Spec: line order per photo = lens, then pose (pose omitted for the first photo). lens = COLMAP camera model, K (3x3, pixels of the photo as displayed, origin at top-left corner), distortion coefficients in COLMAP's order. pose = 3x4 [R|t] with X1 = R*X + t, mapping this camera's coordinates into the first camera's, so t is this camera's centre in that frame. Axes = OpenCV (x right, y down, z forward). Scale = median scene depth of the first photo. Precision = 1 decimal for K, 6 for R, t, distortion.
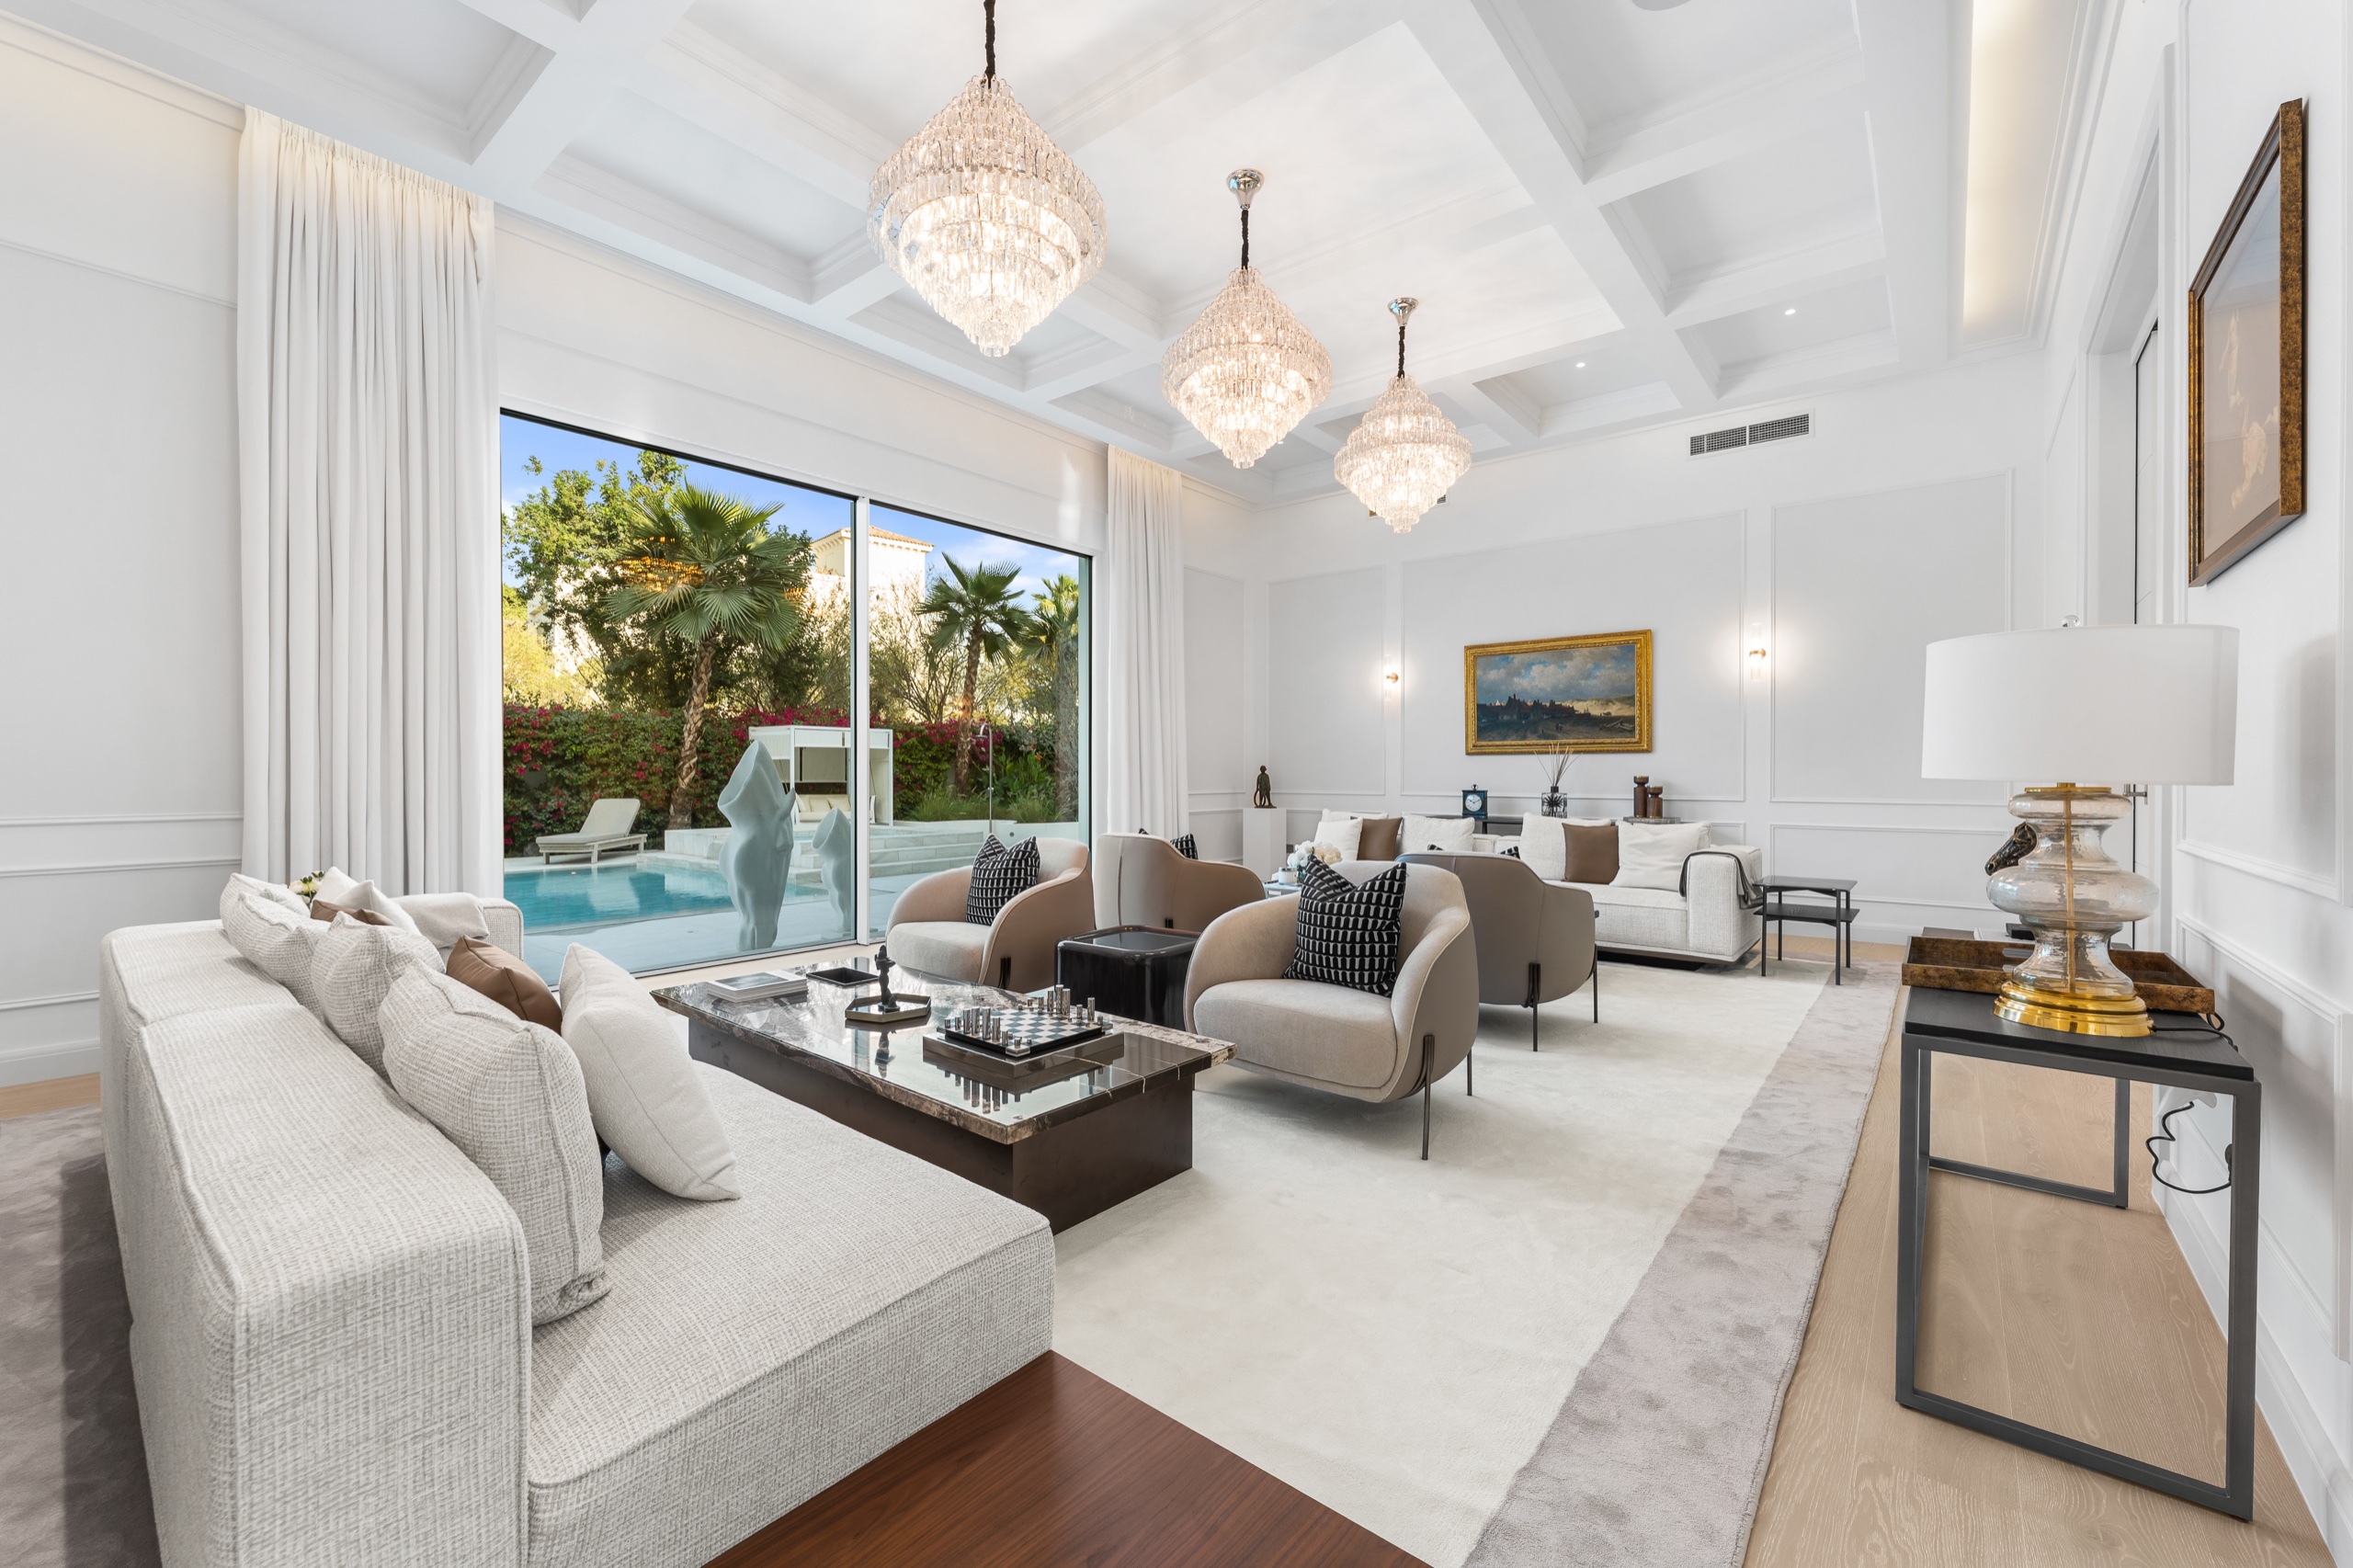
lens RADIAL K [[961.8, 0, 1165.8], [0, 961.8, 781.0], [0, 0, 1]] dist [-0.002339, 0.000273]
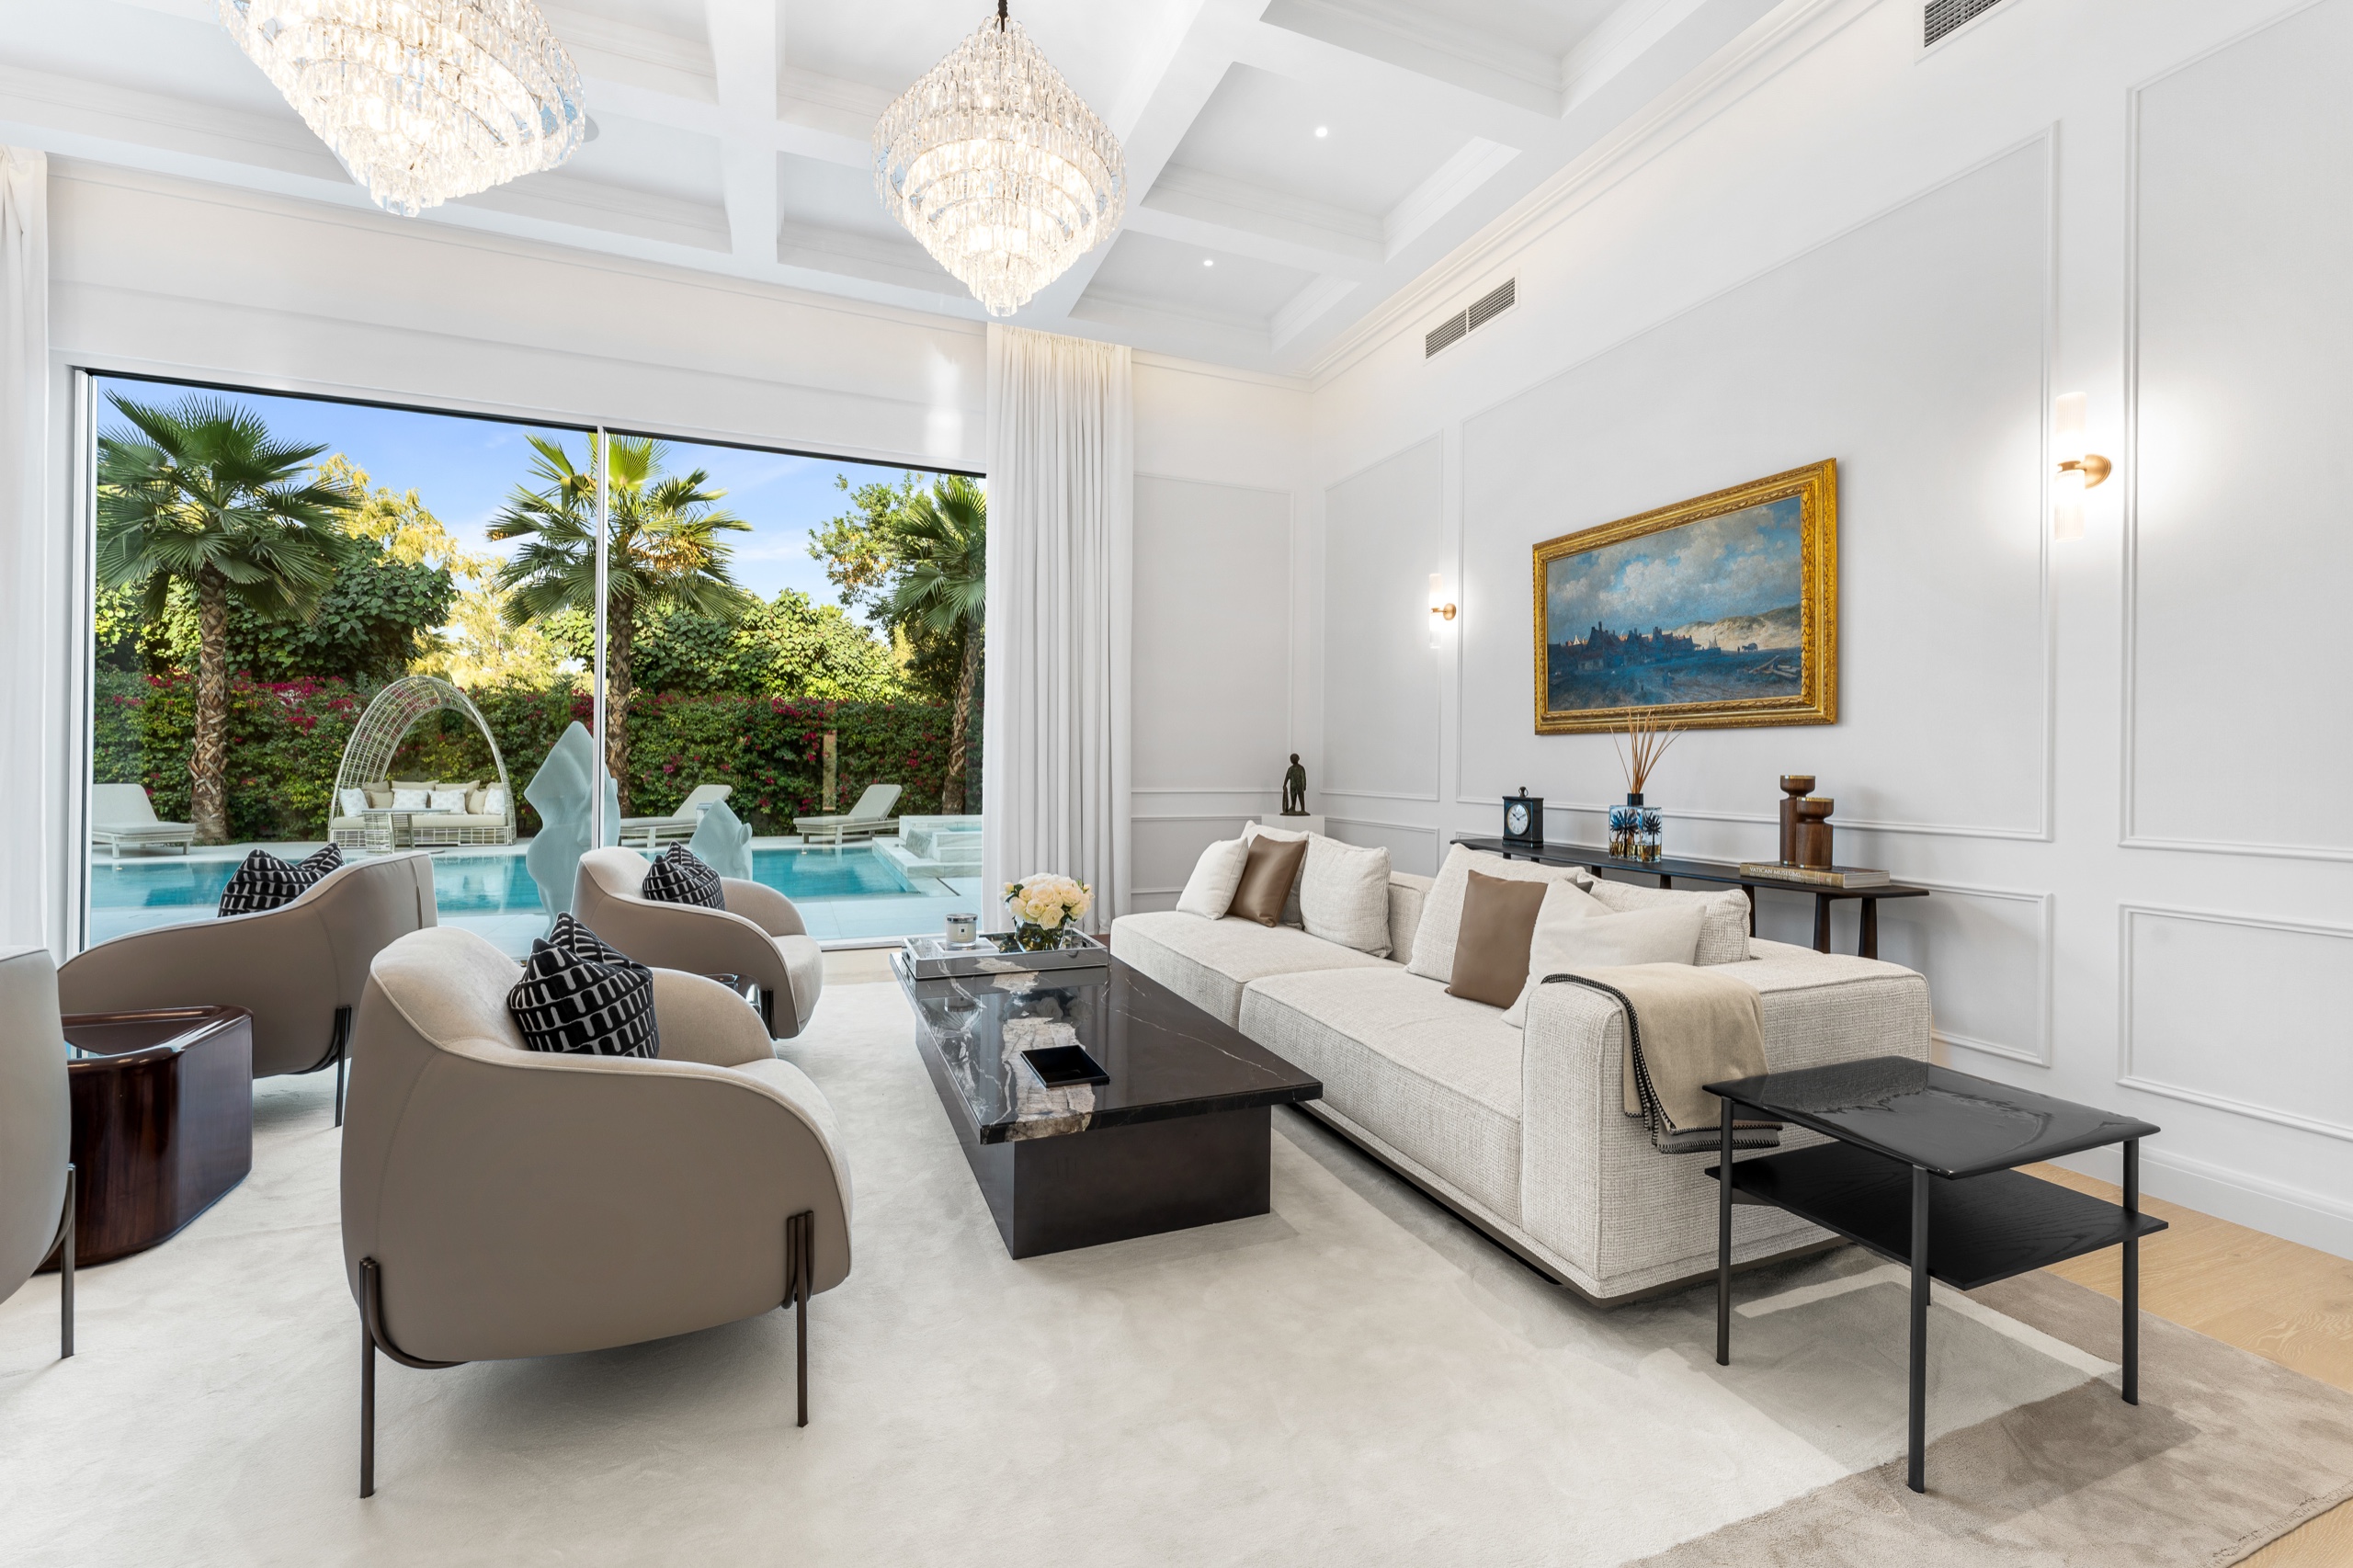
lens RADIAL K [[961.8, 0, 1171.4], [0, 961.8, 764.8], [0, 0, 1]] dist [-0.002339, 0.000273]
pose [[0.875499, 0.008949, -0.483138, 0.414888], [-0.013106, 0.999900, -0.005228, -0.003547], [0.483043, 0.010909, 0.875529, 0.408889]]
